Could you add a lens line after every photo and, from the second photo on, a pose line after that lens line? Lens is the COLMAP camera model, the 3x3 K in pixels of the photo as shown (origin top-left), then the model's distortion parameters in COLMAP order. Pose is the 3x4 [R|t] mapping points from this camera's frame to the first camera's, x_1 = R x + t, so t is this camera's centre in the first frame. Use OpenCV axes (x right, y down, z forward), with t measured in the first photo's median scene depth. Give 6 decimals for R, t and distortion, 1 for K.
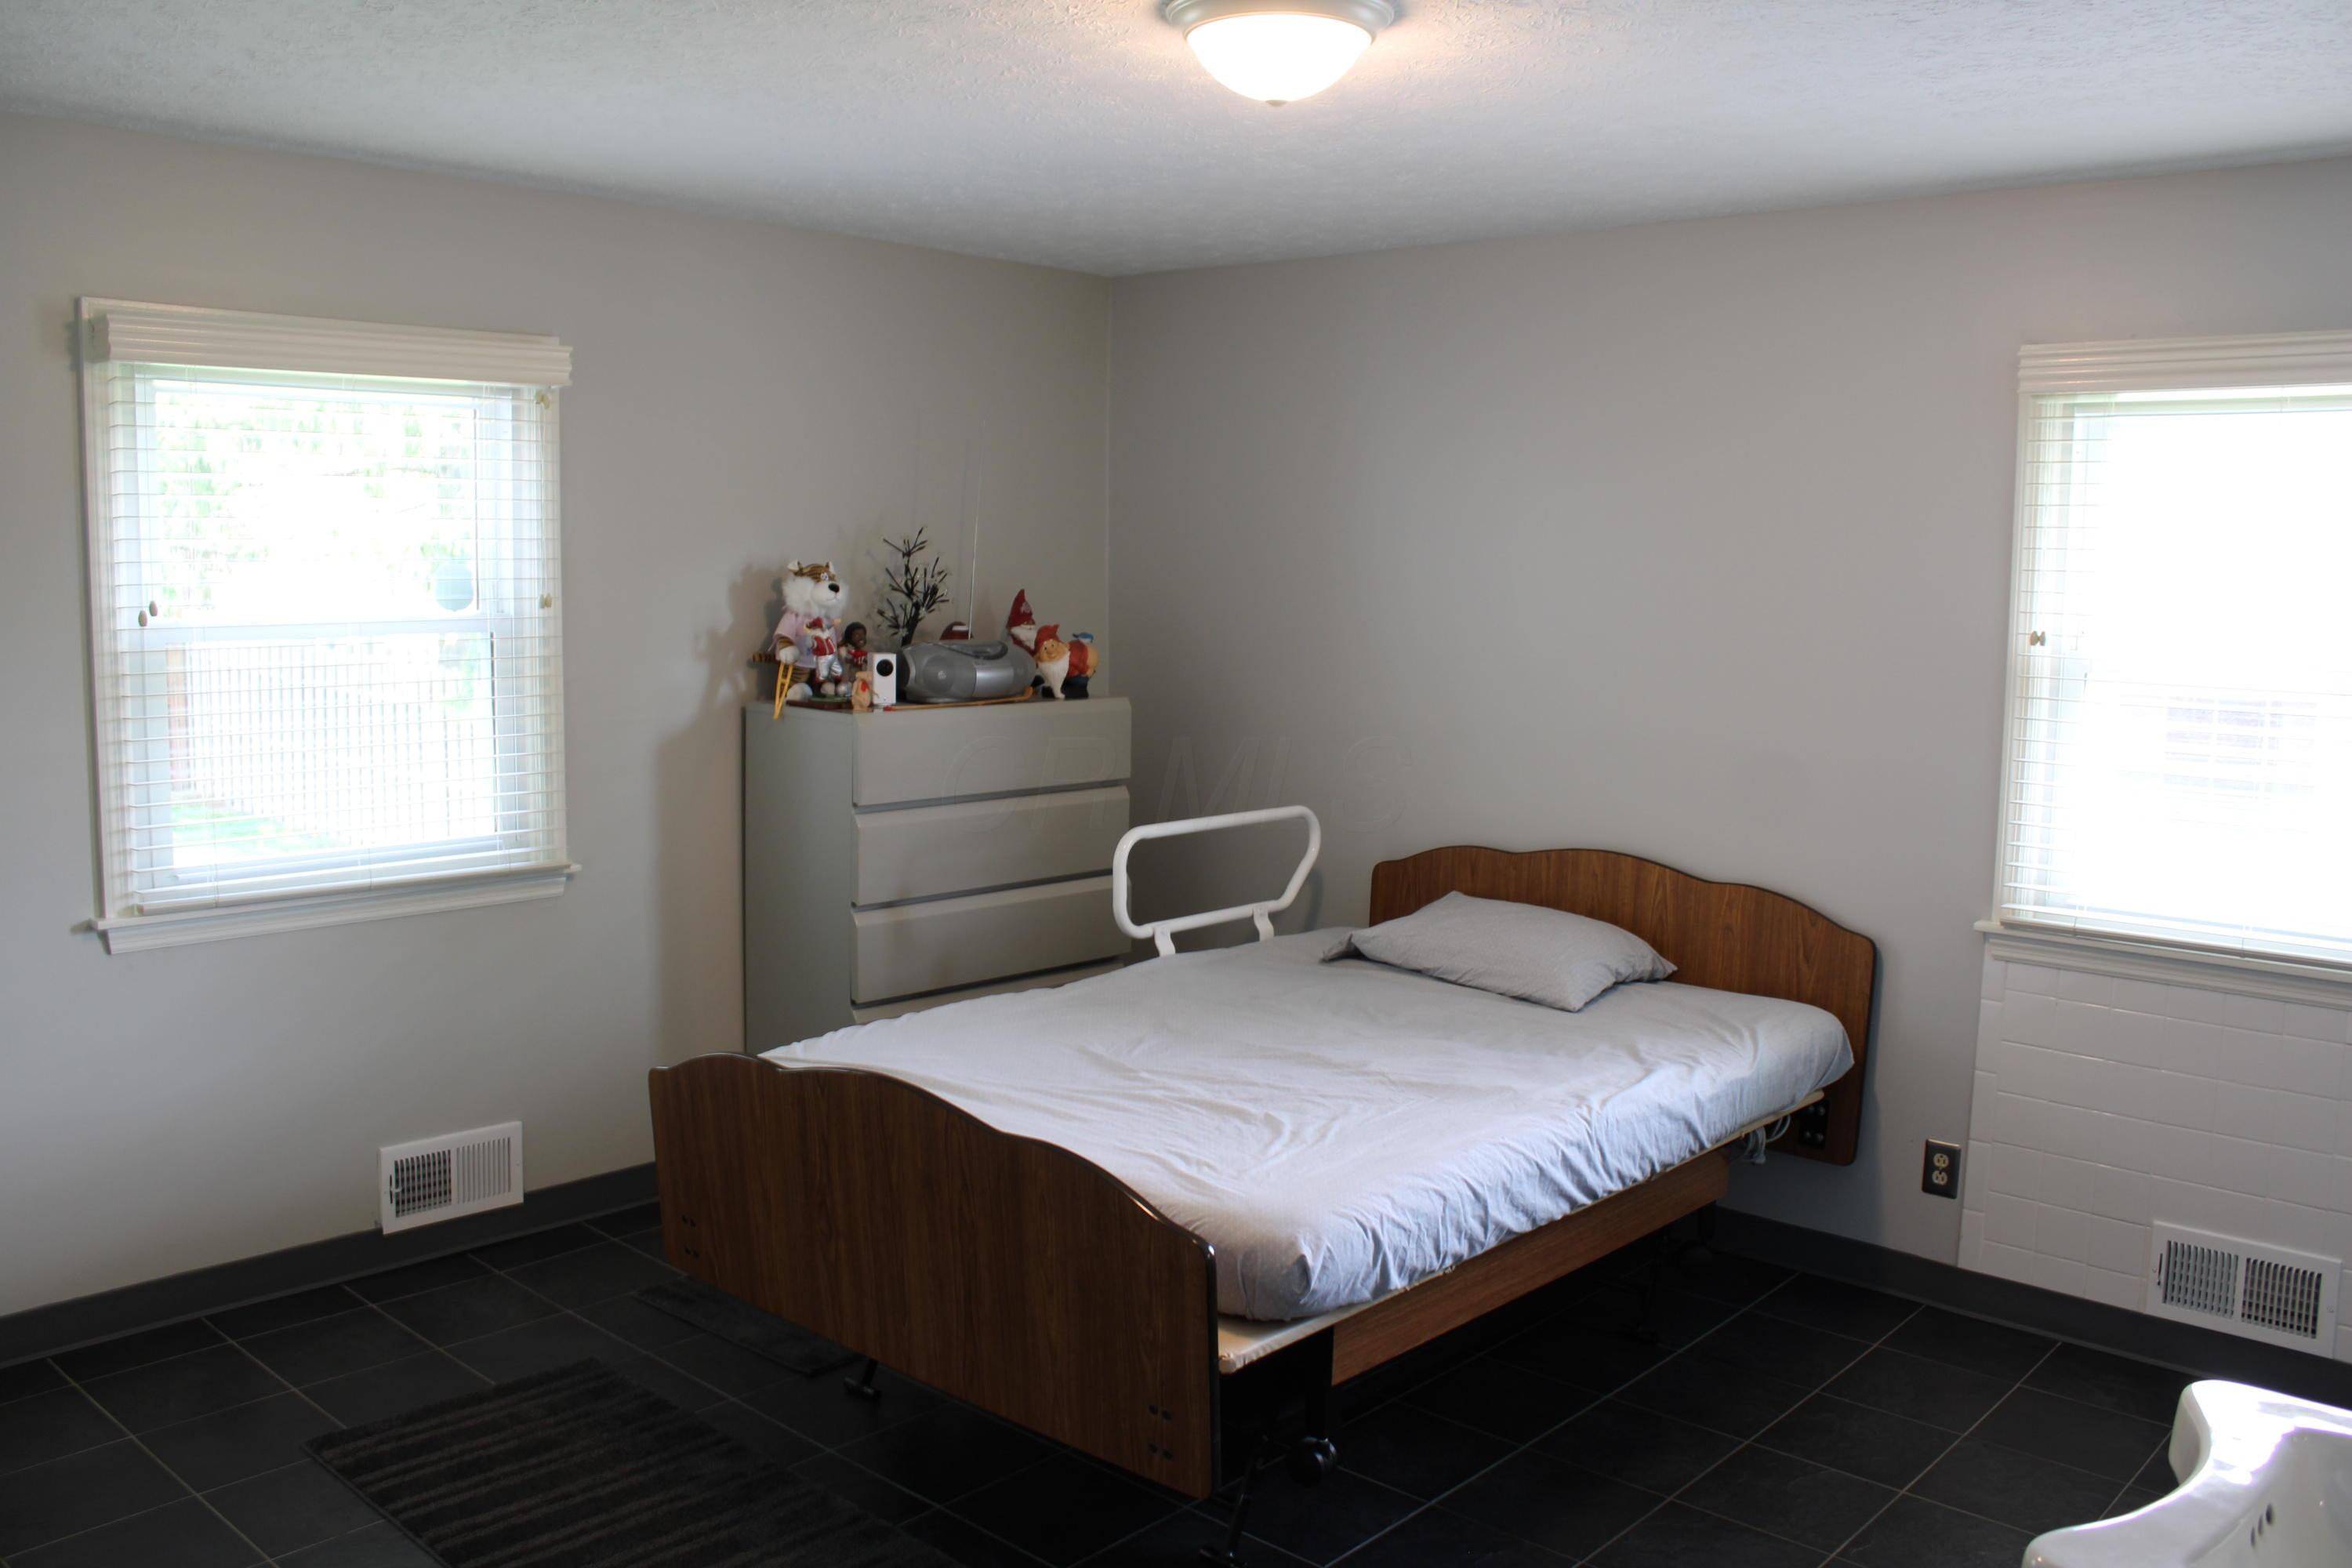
lens RADIAL K [[1961.8, 0, 1176.0], [0, 1961.8, 784.0], [0, 0, 1]] dist [-0.124170, 0.010170]
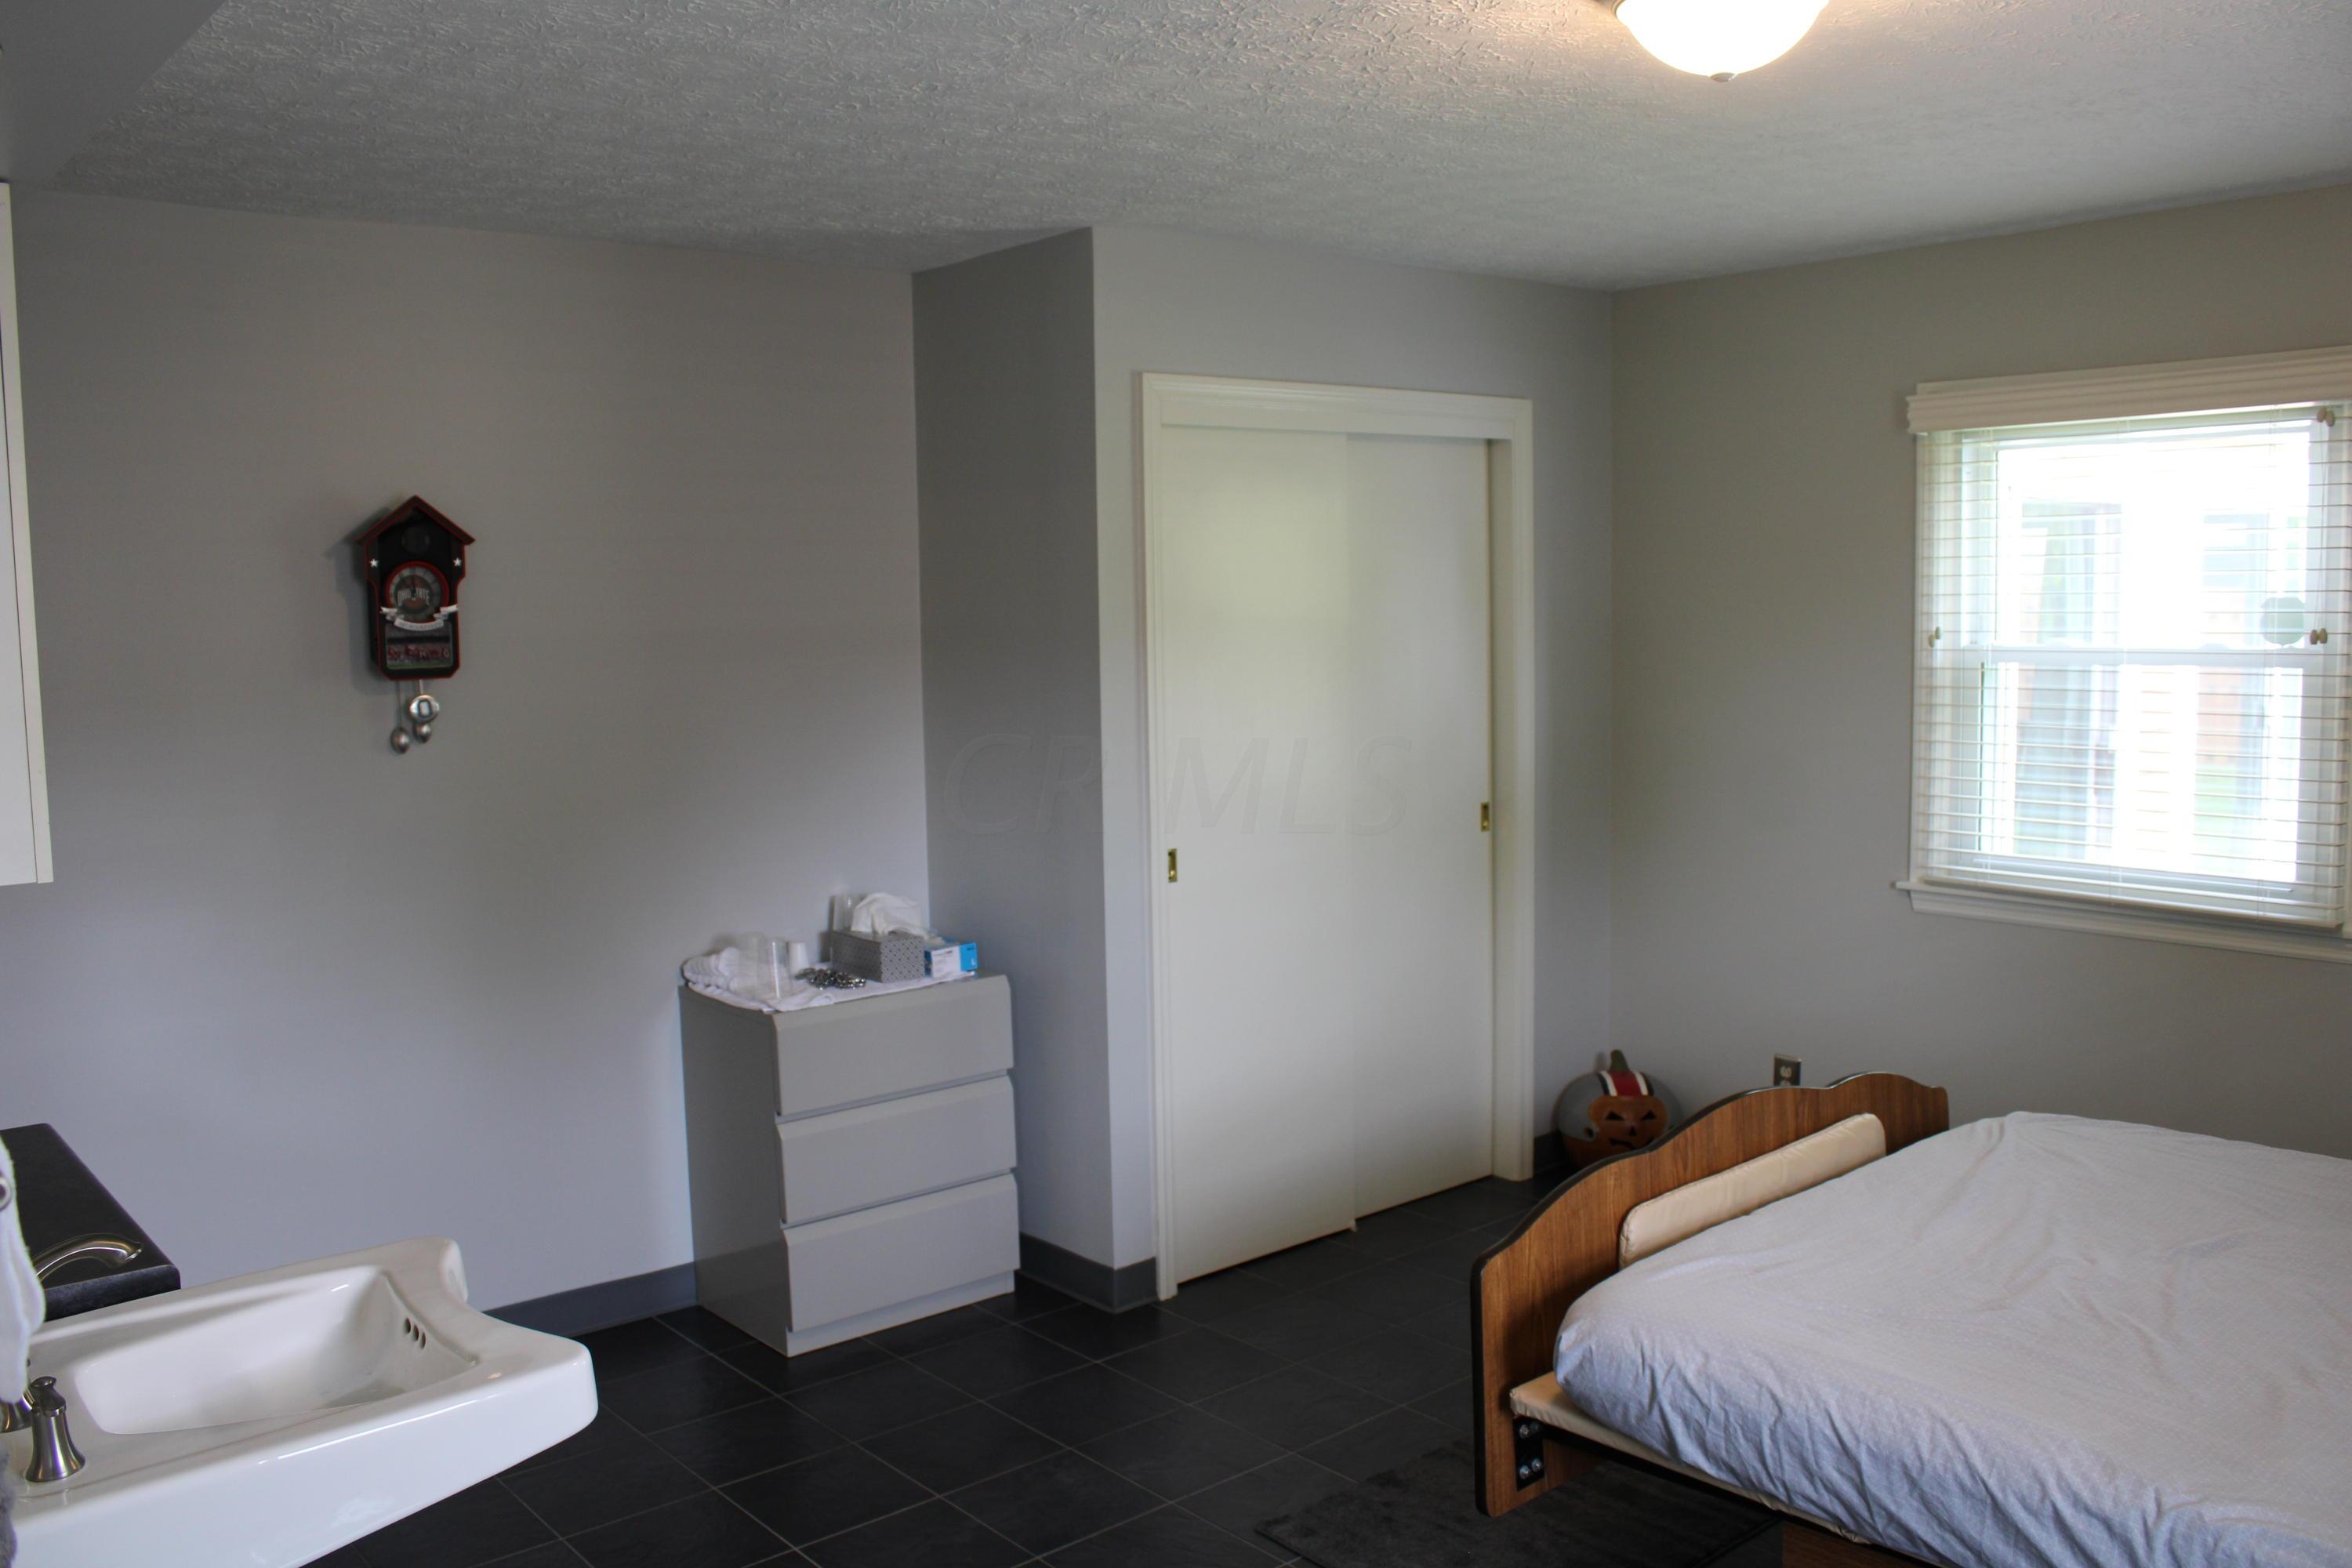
lens RADIAL K [[1961.8, 0, 1176.0], [0, 1961.8, 784.0], [0, 0, 1]] dist [-0.124170, 0.010170]
pose [[-0.149182, 0.083710, -0.985260, 0.757555], [-0.093286, 0.990774, 0.098304, -0.073014], [0.984399, 0.106576, -0.139997, 0.705690]]
